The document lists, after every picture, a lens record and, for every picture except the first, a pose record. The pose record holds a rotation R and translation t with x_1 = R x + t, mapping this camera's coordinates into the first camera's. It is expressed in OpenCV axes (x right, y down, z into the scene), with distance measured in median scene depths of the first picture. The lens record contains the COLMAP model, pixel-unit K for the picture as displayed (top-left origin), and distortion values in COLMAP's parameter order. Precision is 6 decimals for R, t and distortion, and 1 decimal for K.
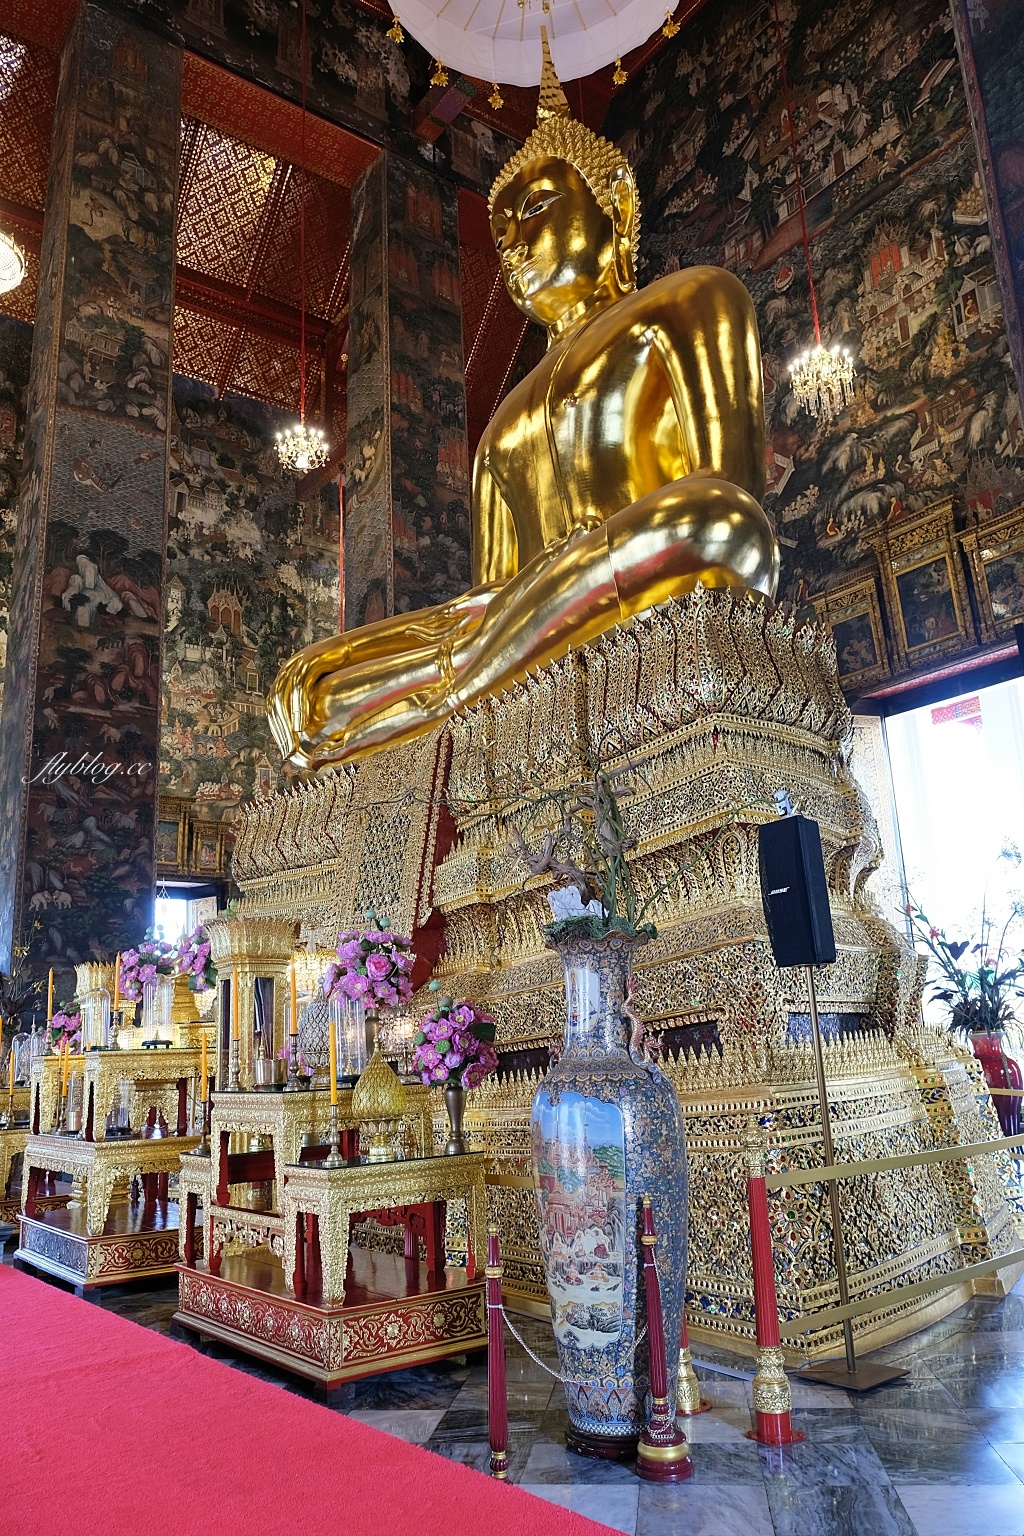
lens RADIAL K [[1072.9, 0, 506.3], [0, 1072.9, 789.7], [0, 0, 1]] dist [-0.060109, 0.033174]
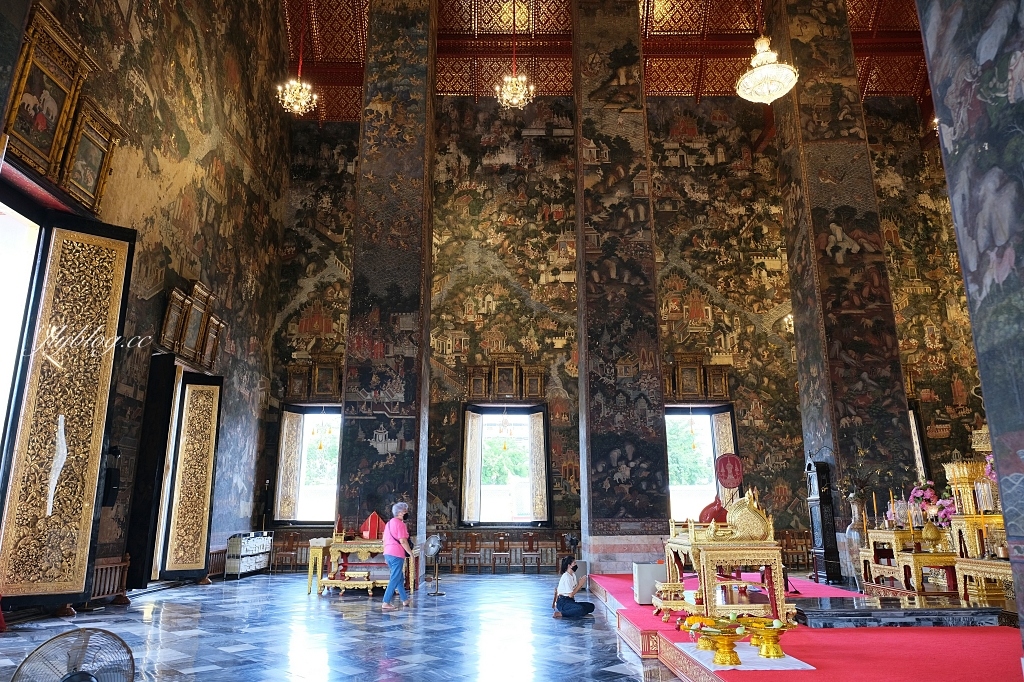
lens RADIAL K [[666.6, 0, 512.0], [0, 666.6, 341.0], [0, 0, 1]] dist [-0.058976, 0.026484]
pose [[0.780517, -0.110787, -0.615239, -0.163635], [0.114831, 0.992833, -0.033103, -0.052255], [0.614497, -0.044811, 0.787645, -0.184237]]
